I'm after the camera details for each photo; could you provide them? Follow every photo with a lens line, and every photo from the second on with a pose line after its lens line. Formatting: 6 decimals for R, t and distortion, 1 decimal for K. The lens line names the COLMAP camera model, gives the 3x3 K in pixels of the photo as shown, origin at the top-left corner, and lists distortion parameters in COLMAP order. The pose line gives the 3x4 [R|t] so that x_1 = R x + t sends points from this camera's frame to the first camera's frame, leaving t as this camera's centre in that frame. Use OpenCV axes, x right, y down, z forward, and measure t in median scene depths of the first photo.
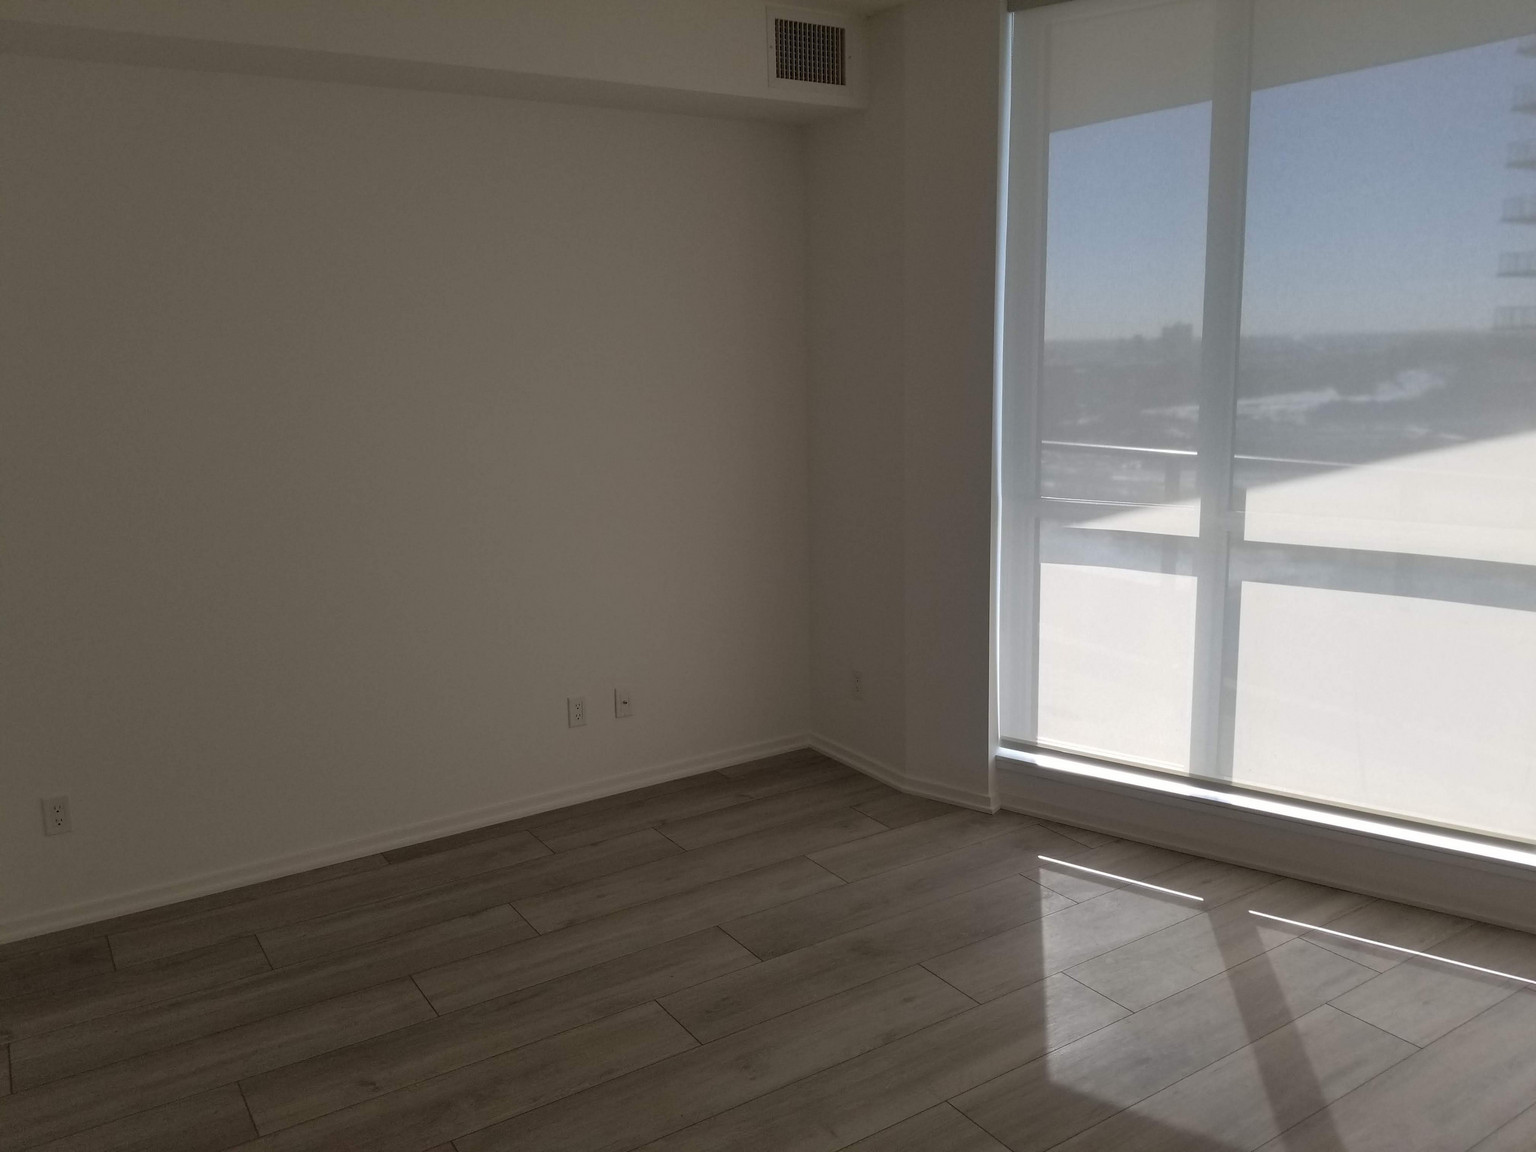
lens RADIAL K [[1219.1, 0, 768.6], [0, 1219.1, 543.7], [0, 0, 1]] dist [0.110950, -0.192147]
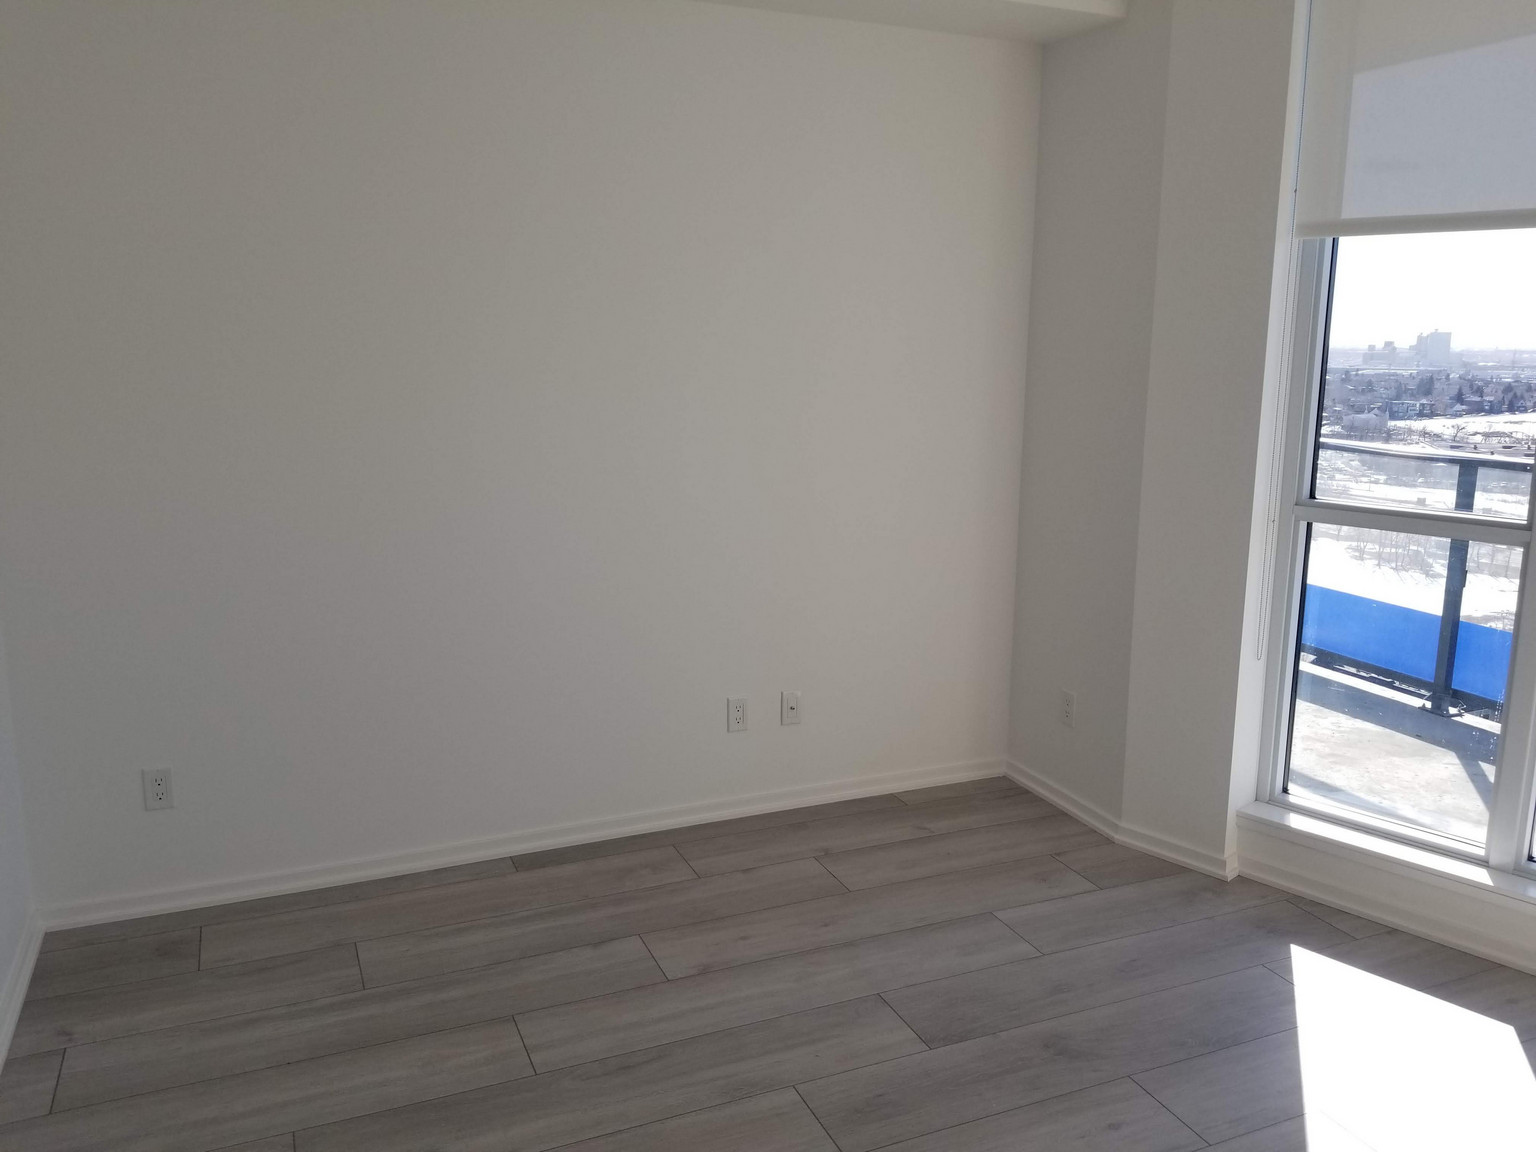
lens RADIAL K [[1219.1, 0, 768.6], [0, 1219.1, 543.7], [0, 0, 1]] dist [0.110950, -0.192147]
pose [[0.984225, 0.058228, -0.167067, 0.006279], [-0.057006, 0.998300, 0.012104, 0.003215], [0.167488, -0.002389, 0.985871, 0.166886]]
